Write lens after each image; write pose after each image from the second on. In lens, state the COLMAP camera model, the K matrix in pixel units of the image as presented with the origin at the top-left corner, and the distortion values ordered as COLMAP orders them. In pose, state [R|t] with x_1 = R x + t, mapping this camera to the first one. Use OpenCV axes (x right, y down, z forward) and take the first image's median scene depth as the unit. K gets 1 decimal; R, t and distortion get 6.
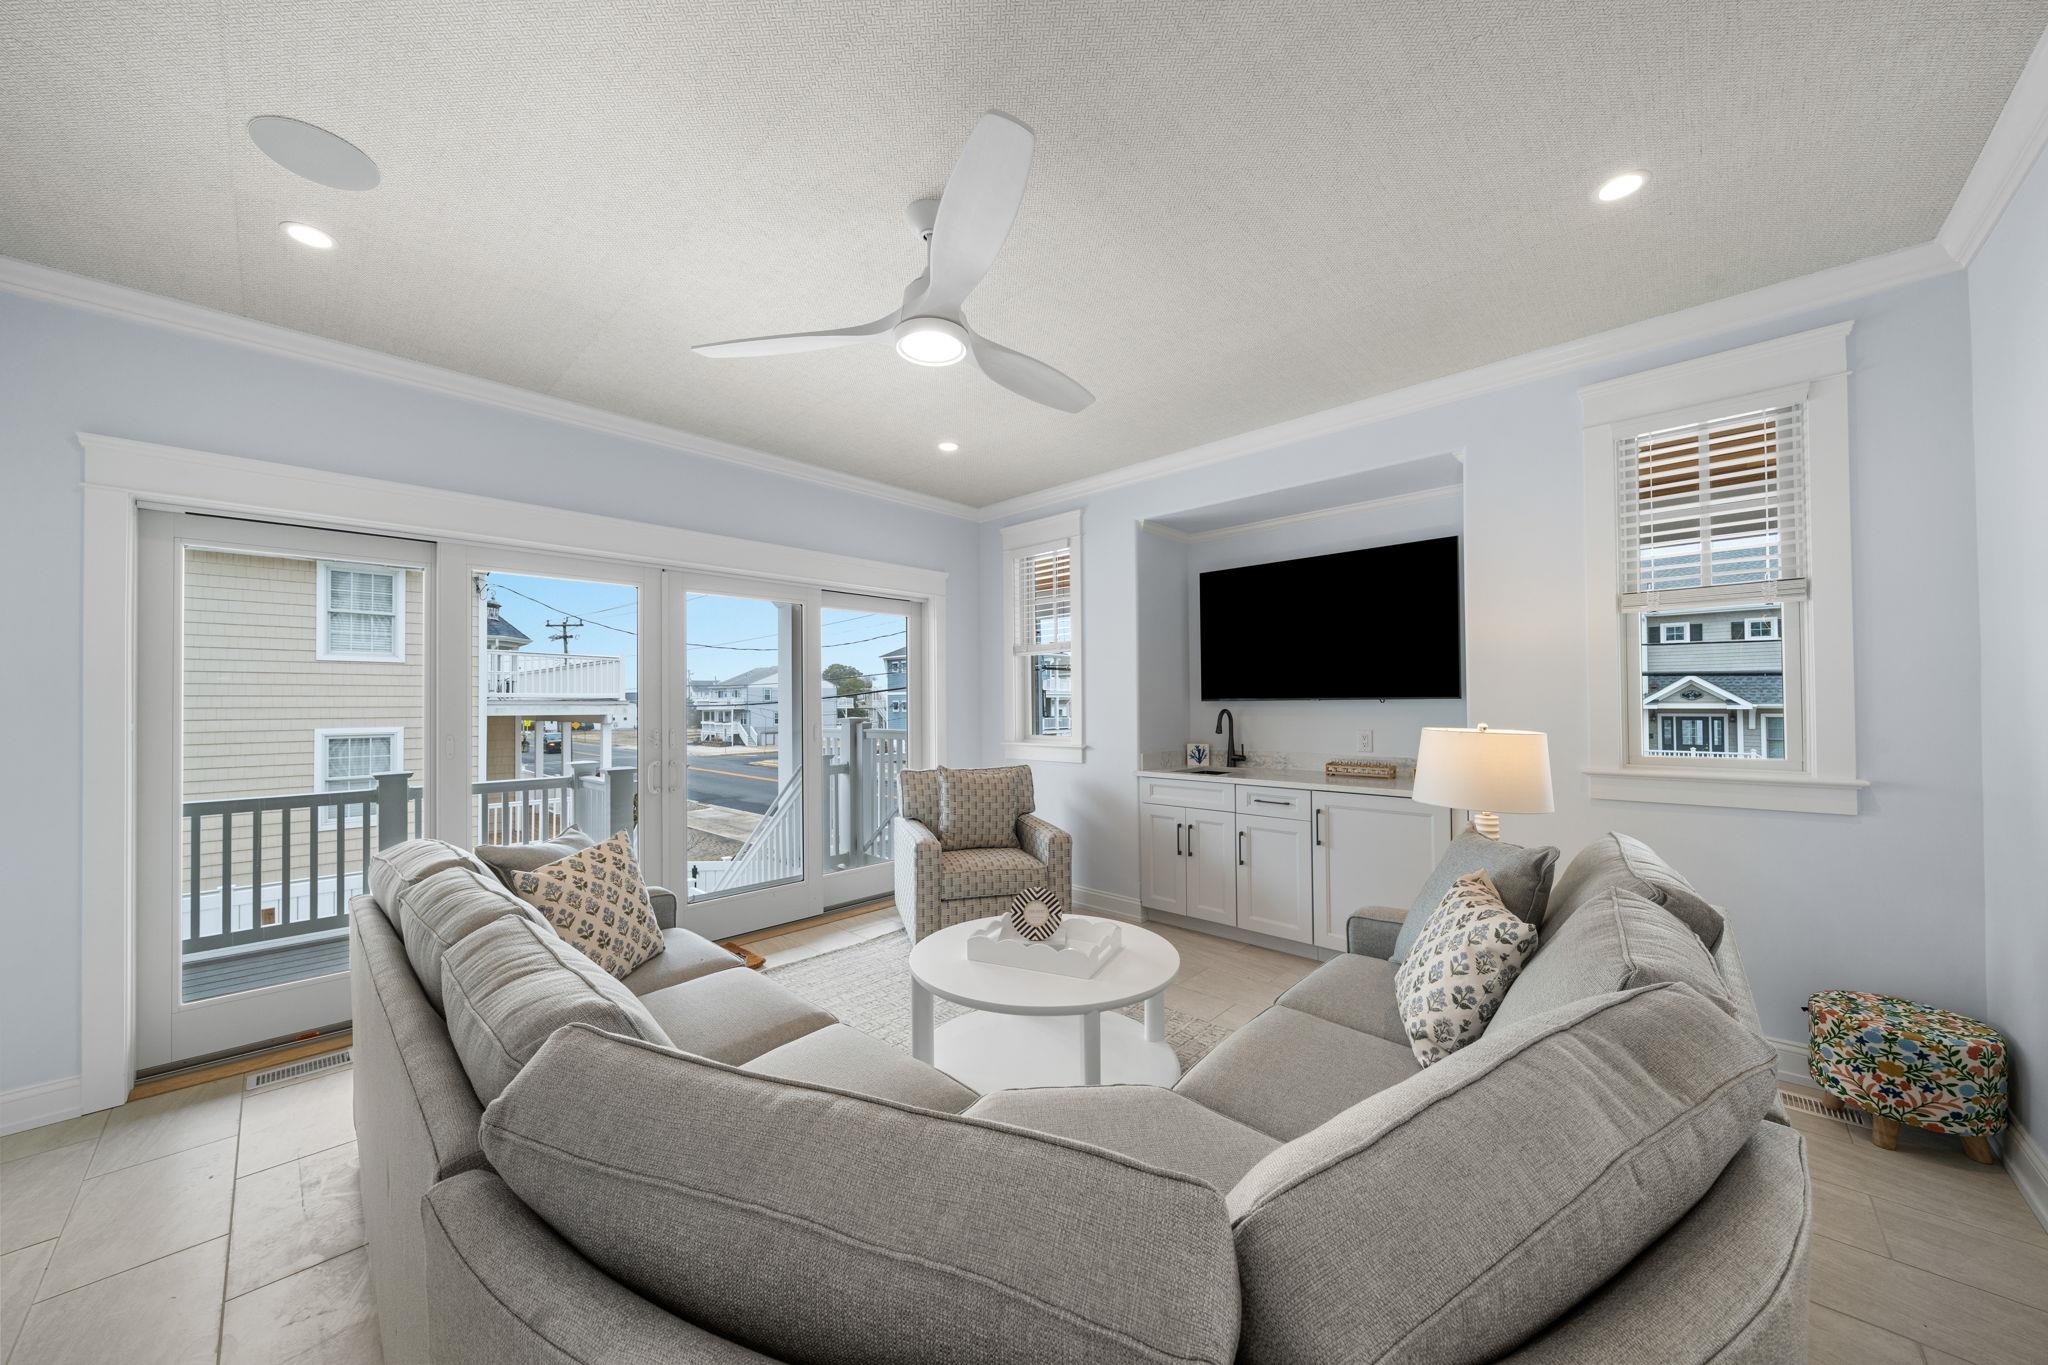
lens RADIAL K [[717.9, 0, 1033.4], [0, 717.9, 687.2], [0, 0, 1]] dist [-0.002810, -0.000153]
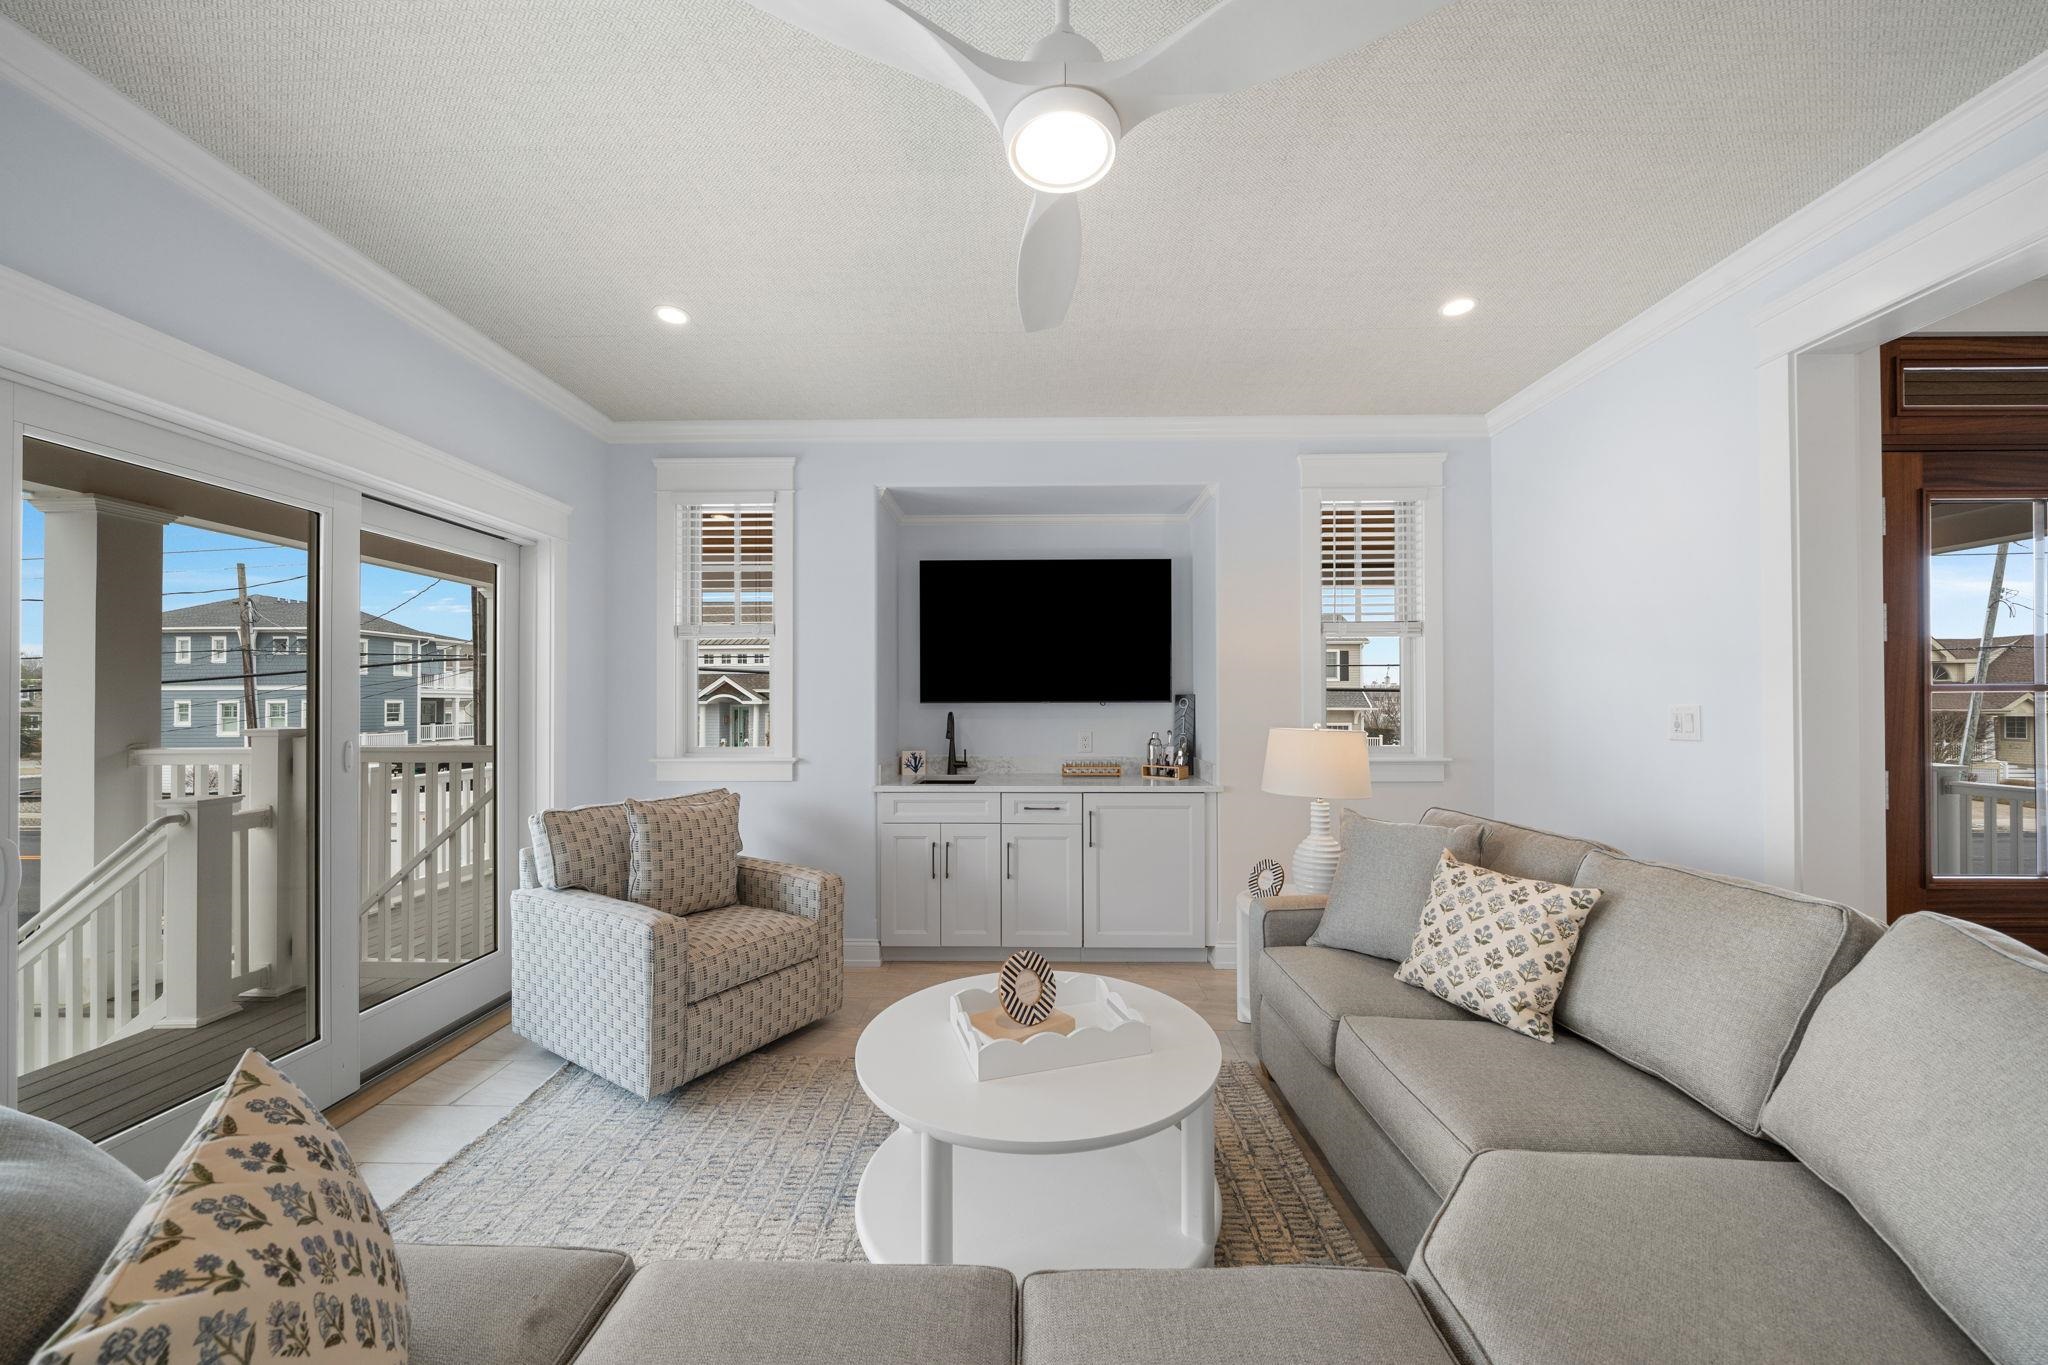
lens RADIAL K [[717.9, 0, 1024.0], [0, 717.9, 694.3], [0, 0, 1]] dist [-0.002810, -0.000153]
pose [[0.739637, 0.015443, 0.672829, -0.317602], [-0.018583, 0.999824, -0.002521, 0.009436], [-0.672750, -0.010638, 0.739794, 0.289603]]
